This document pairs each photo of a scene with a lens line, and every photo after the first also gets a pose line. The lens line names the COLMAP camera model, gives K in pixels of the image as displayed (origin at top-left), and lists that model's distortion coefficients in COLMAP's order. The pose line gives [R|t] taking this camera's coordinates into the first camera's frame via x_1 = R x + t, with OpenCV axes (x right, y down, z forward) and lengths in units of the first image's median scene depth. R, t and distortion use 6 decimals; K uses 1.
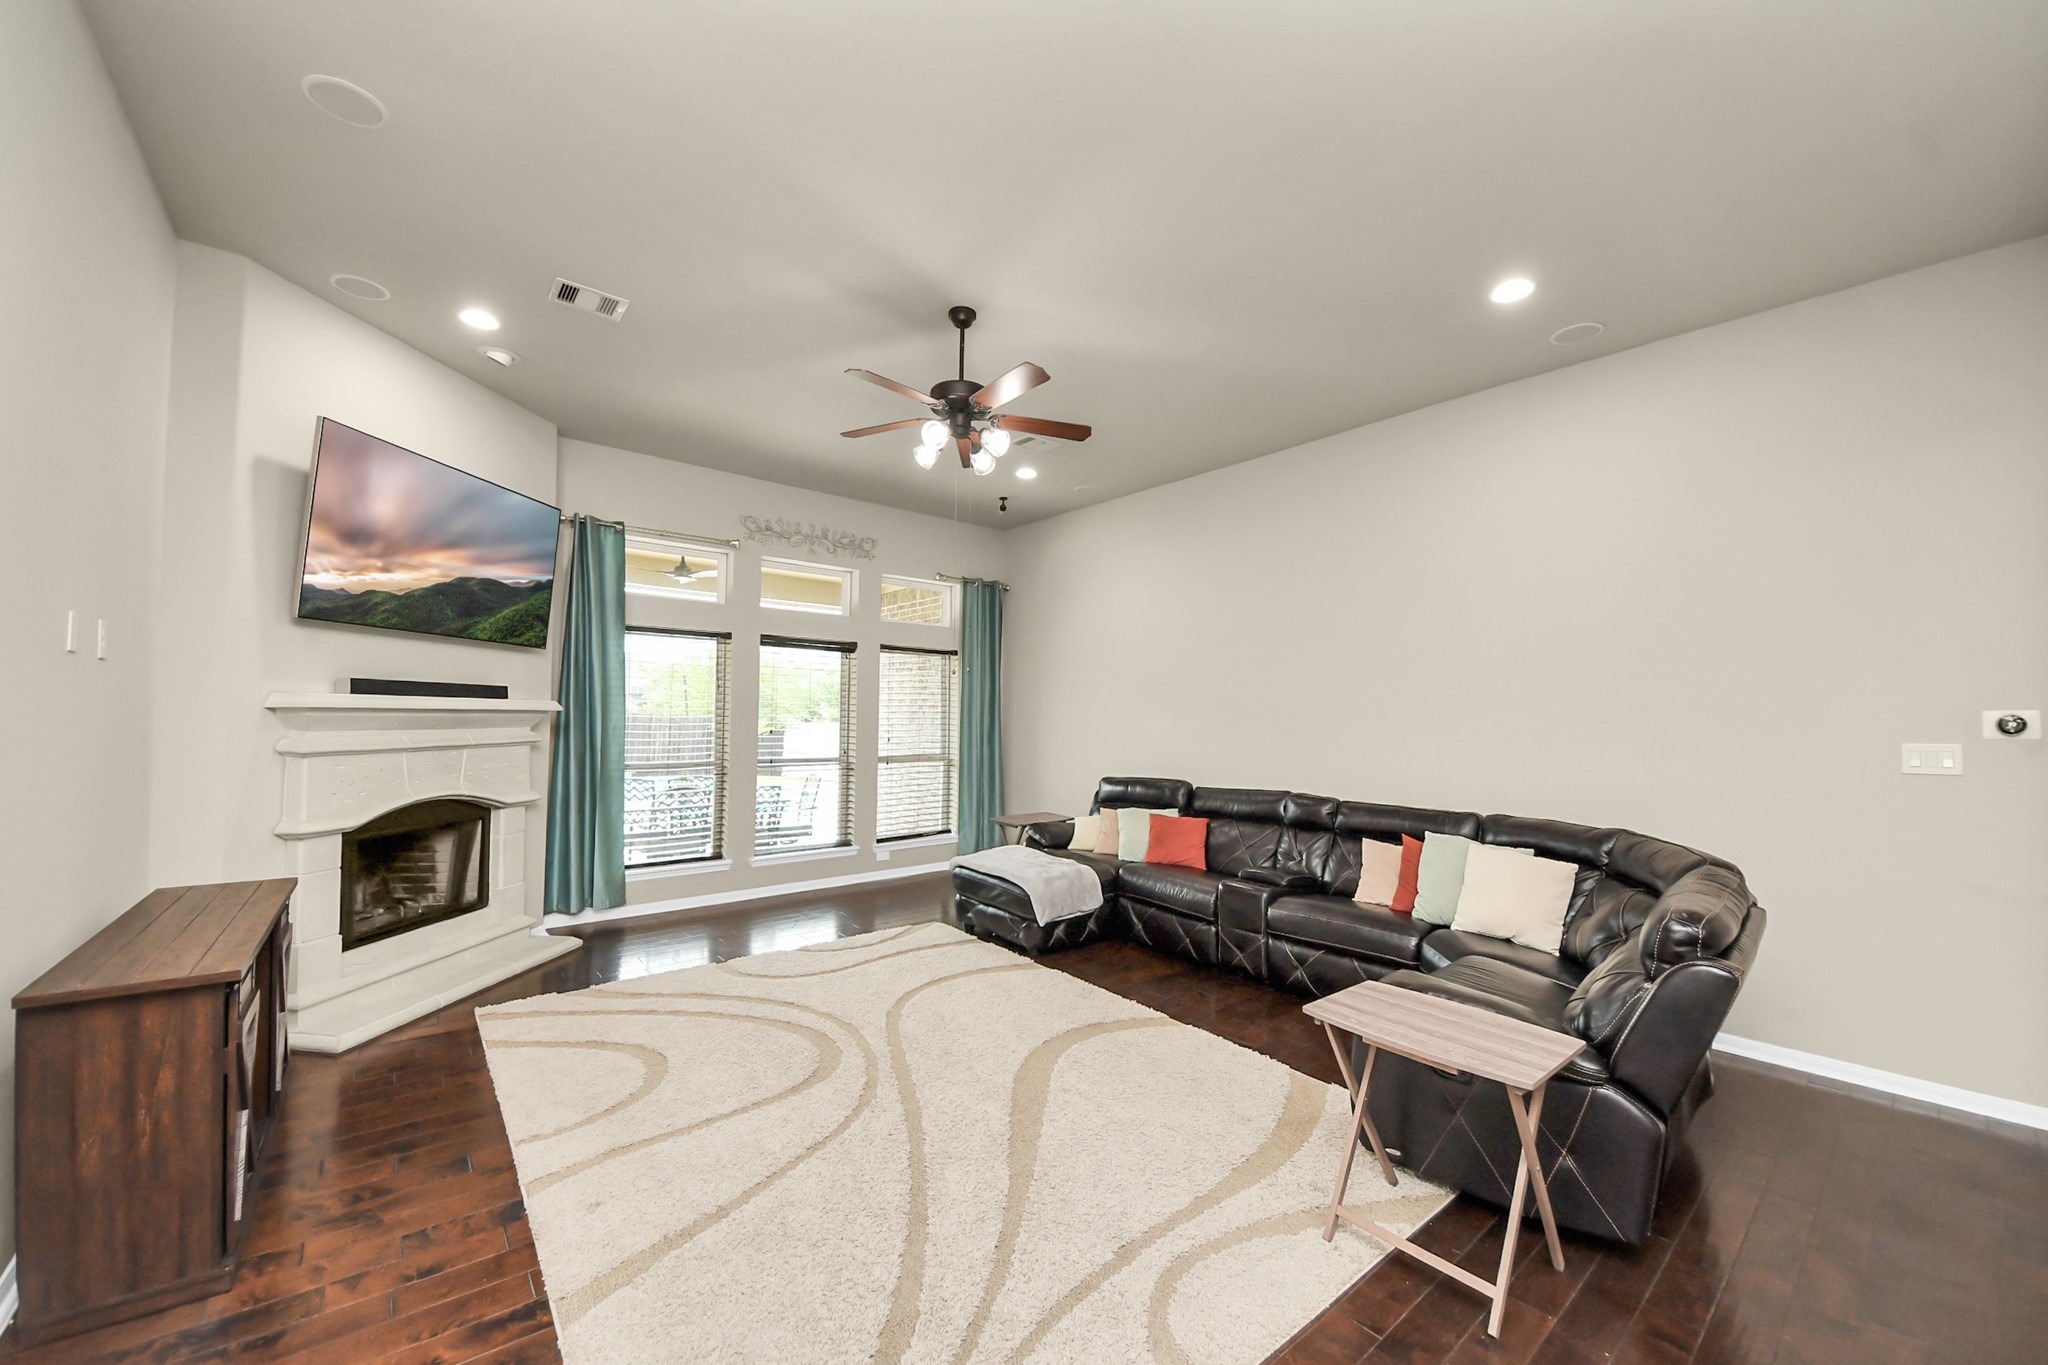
lens RADIAL K [[764.9, 0, 993.0], [0, 764.9, 699.5], [0, 0, 1]] dist [-0.002025, -0.000331]
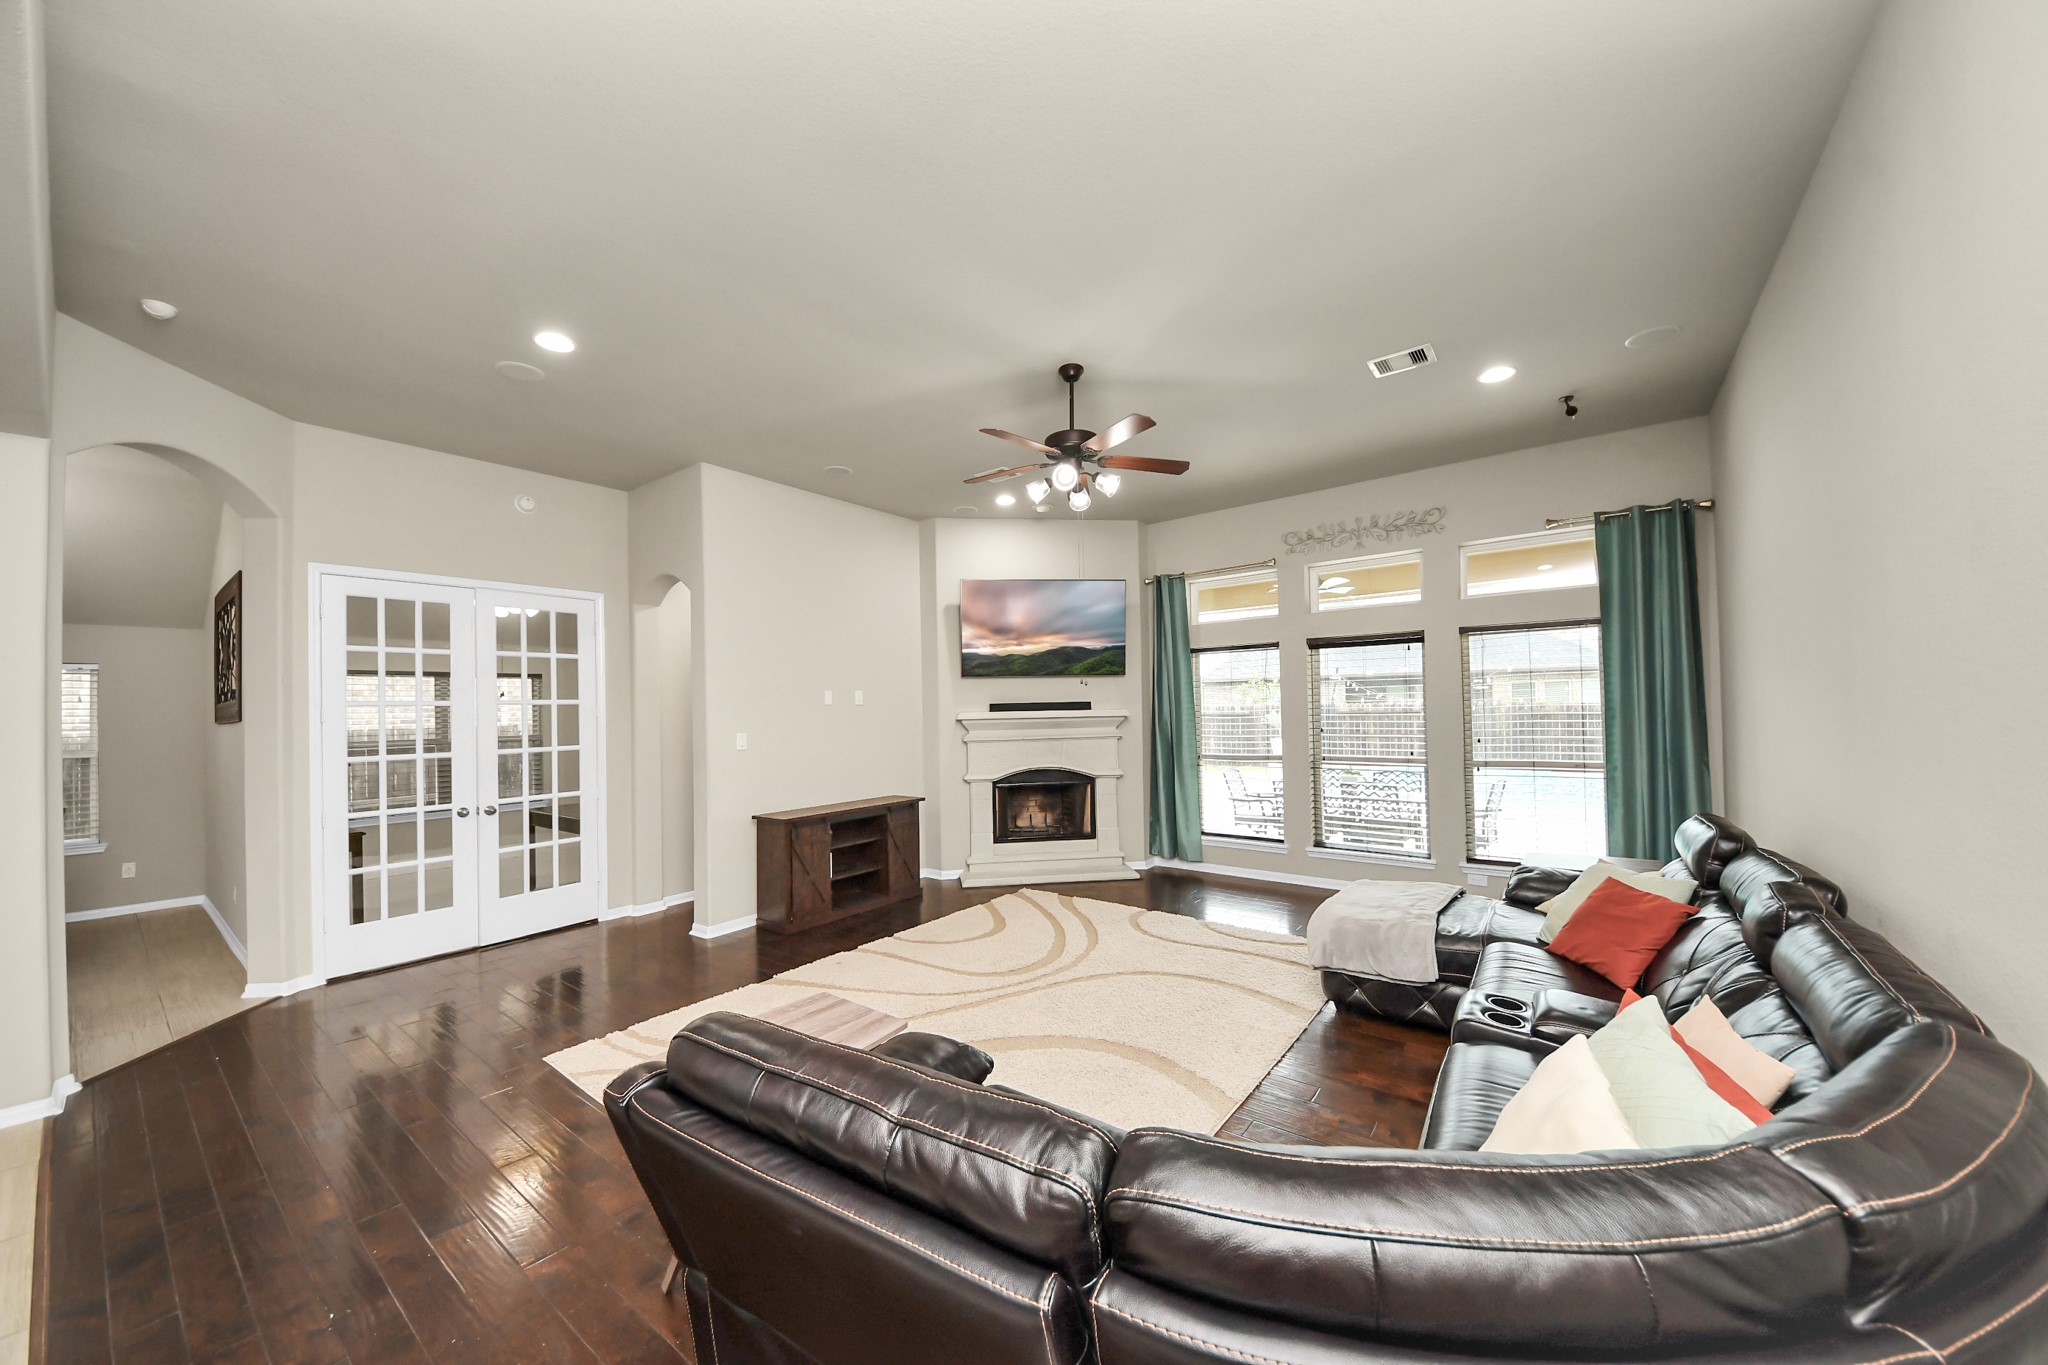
lens RADIAL K [[693.0, 0, 1017.6], [0, 693.0, 700.5], [0, 0, 1]] dist [0.000238, 0.000042]
pose [[0.241365, -0.030736, -0.969948, 0.647649], [0.046534, 0.998715, -0.020068, 0.001646], [0.969318, -0.040292, 0.242485, 0.455648]]
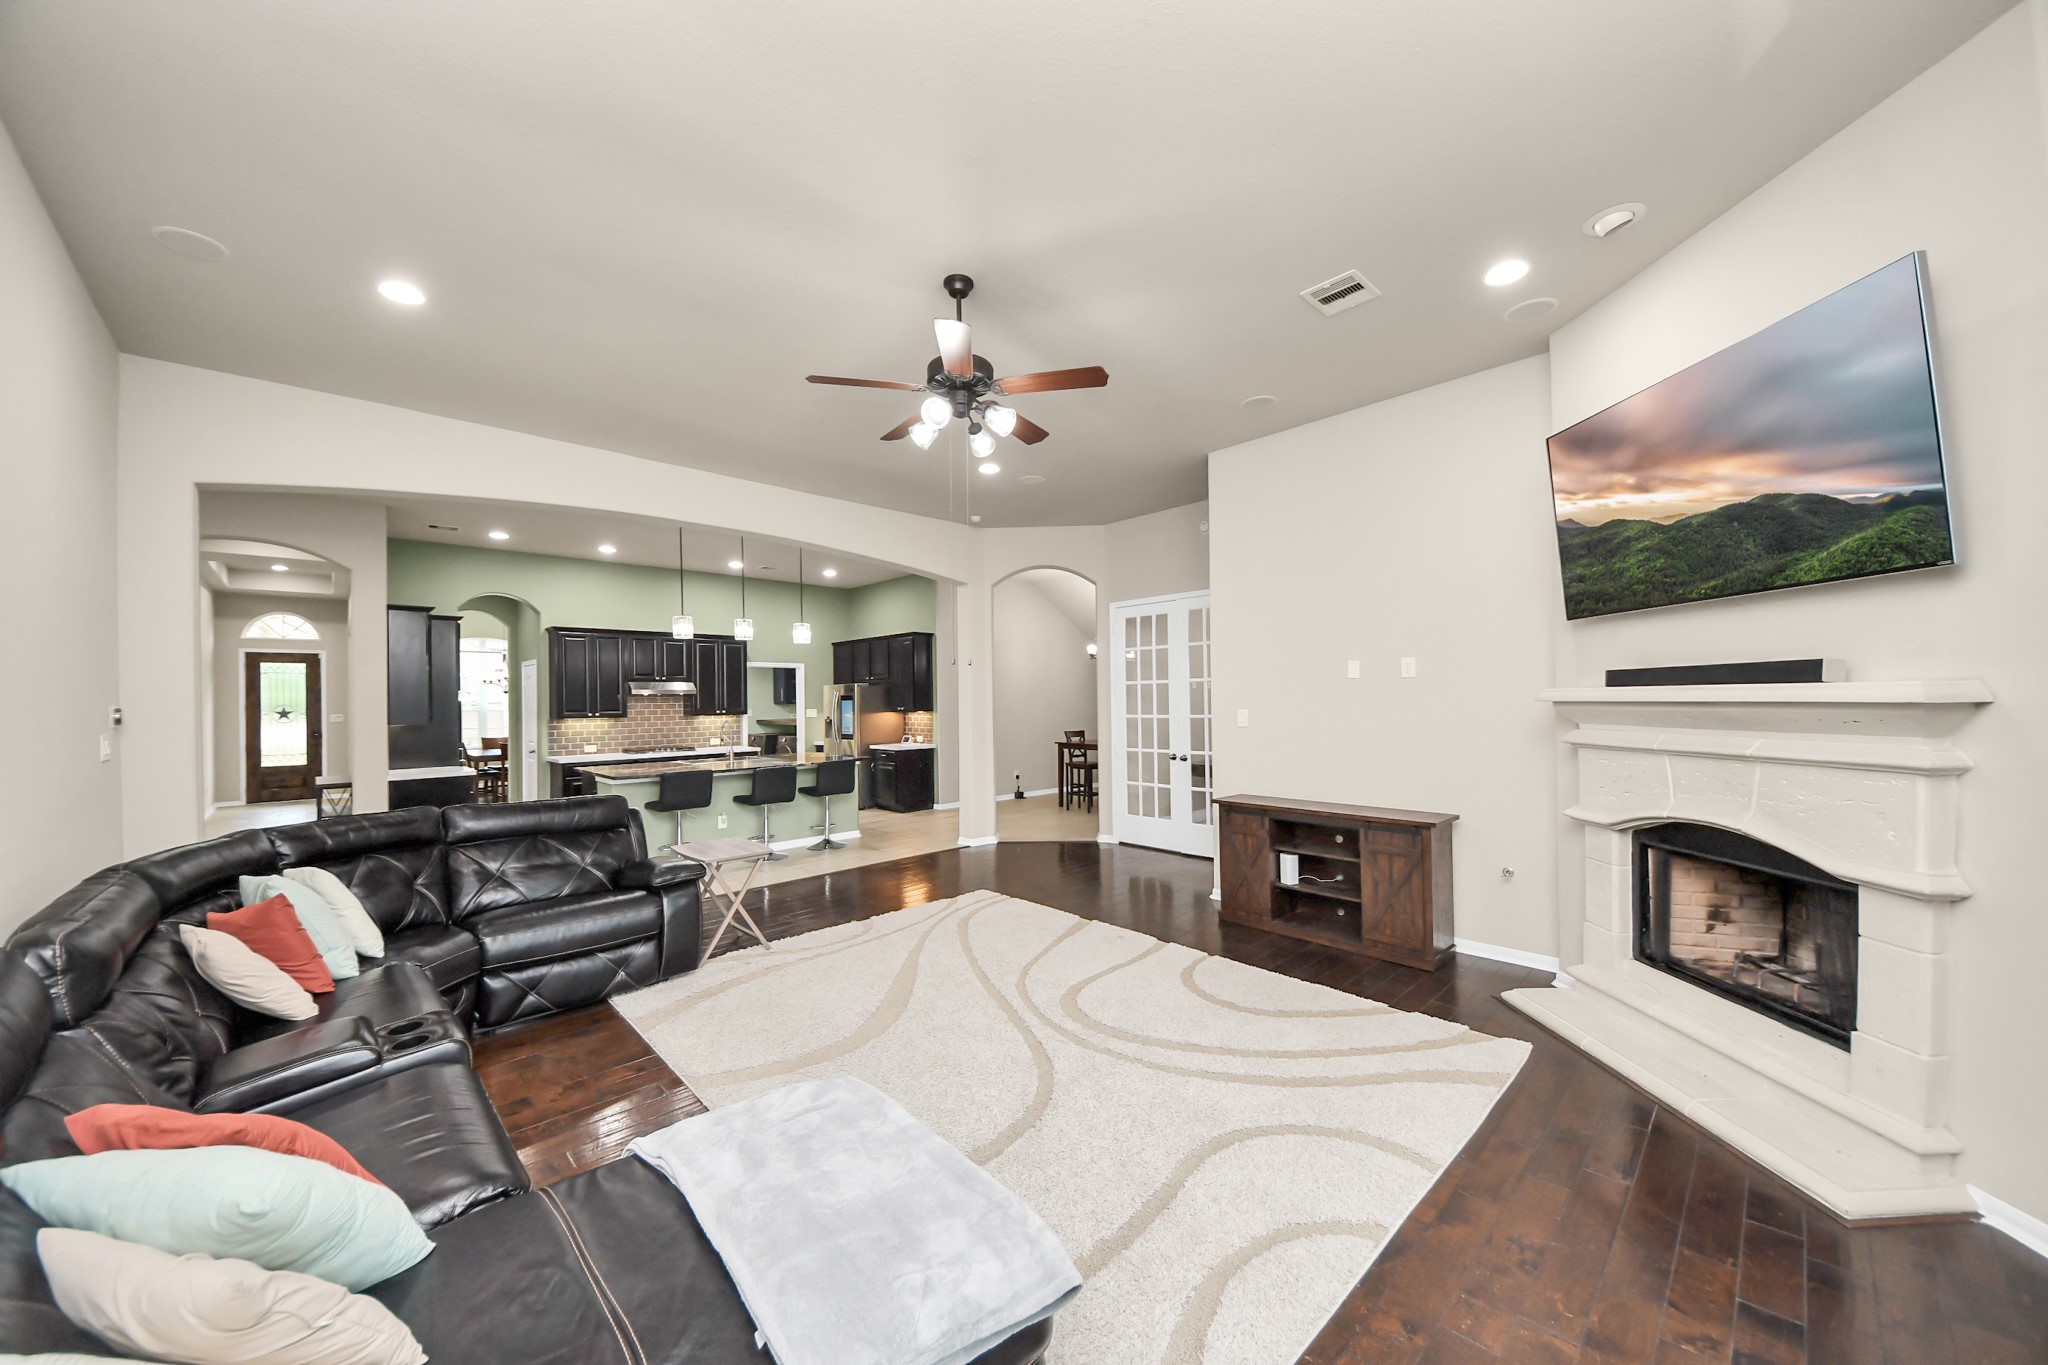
lens RADIAL K [[693.0, 0, 1017.6], [0, 693.0, 700.5], [0, 0, 1]] dist [0.000238, 0.000042]
pose [[-0.993447, -0.000477, -0.114289, -0.009754], [0.002099, 0.999747, -0.022417, 0.019669], [0.114270, -0.022510, -0.993195, 1.284872]]
